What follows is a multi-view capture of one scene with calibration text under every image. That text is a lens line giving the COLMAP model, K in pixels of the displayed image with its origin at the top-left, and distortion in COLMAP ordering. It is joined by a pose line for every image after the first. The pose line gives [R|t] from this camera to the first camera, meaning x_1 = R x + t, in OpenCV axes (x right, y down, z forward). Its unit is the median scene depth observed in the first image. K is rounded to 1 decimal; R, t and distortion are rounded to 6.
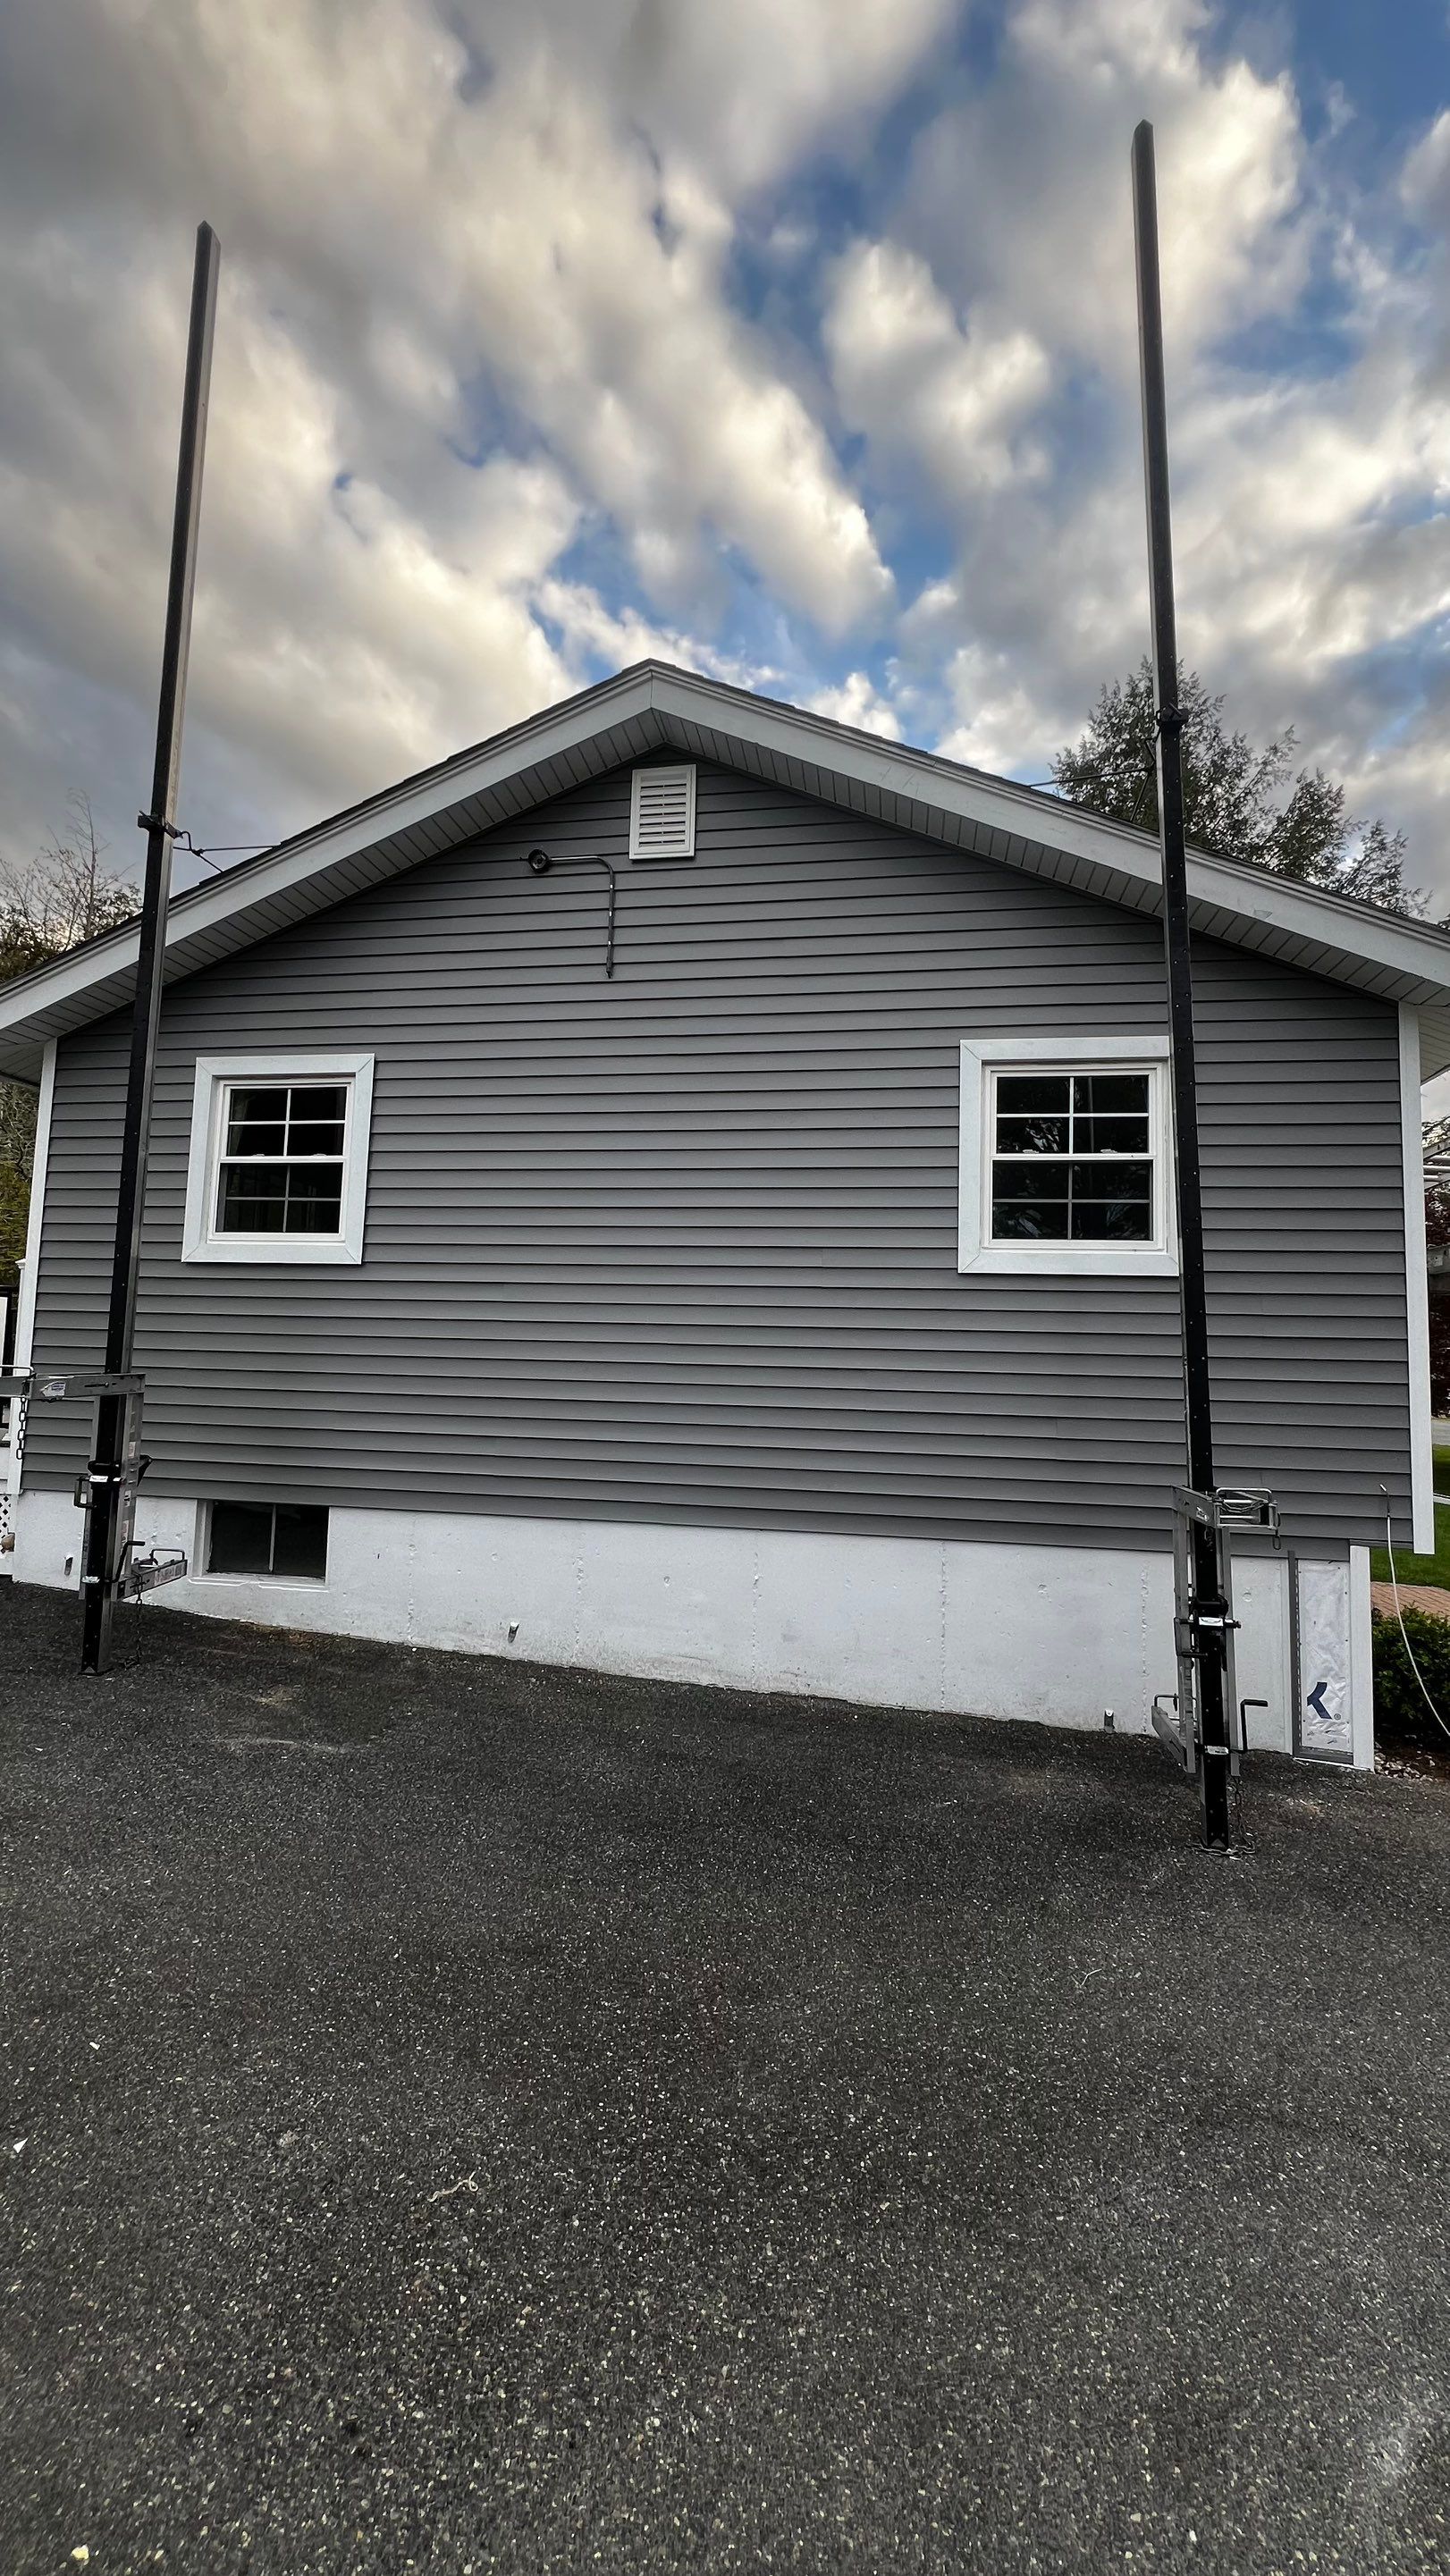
lens RADIAL K [[1048.0, 0, 719.7], [0, 1048.0, 1285.0], [0, 0, 1]] dist [0.000631, 0.000285]
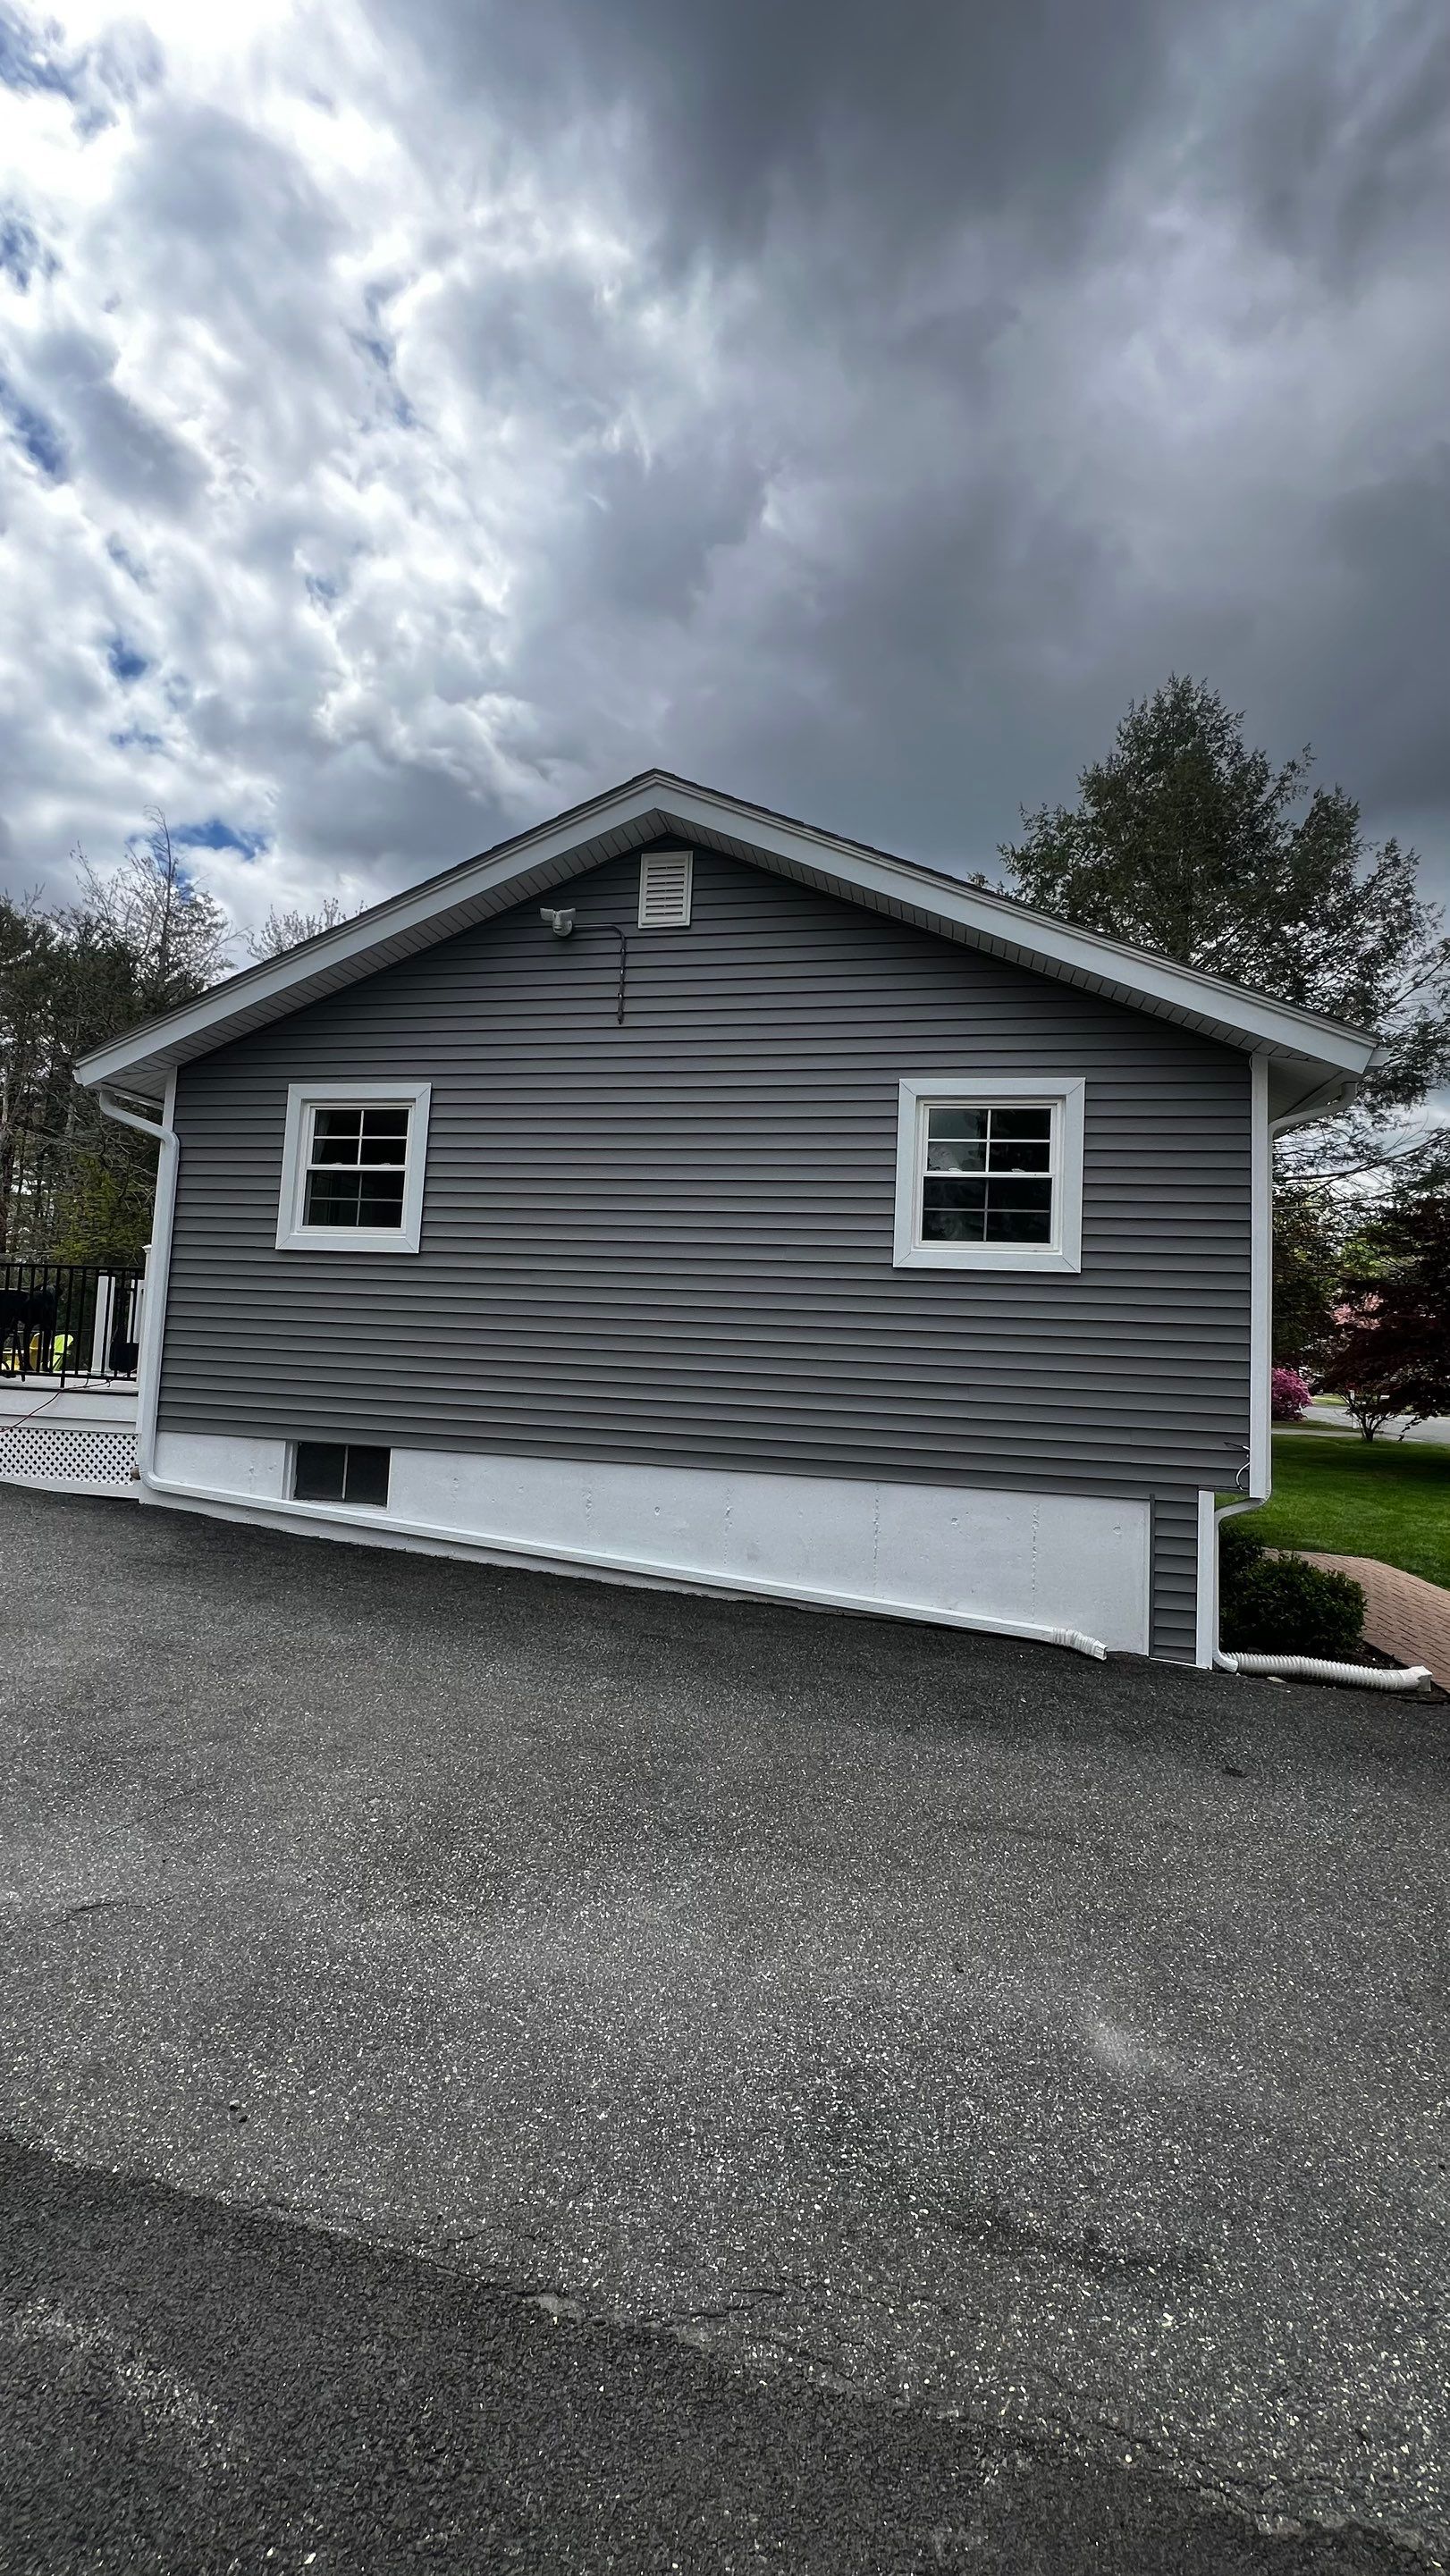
lens RADIAL K [[1048.0, 0, 715.1], [0, 1048.0, 1285.9], [0, 0, 1]] dist [0.000631, 0.000285]
pose [[0.998840, 0.016137, -0.045372, 0.066865], [-0.015790, 0.999843, 0.007993, 0.003592], [0.045494, -0.007268, 0.998938, -0.227841]]
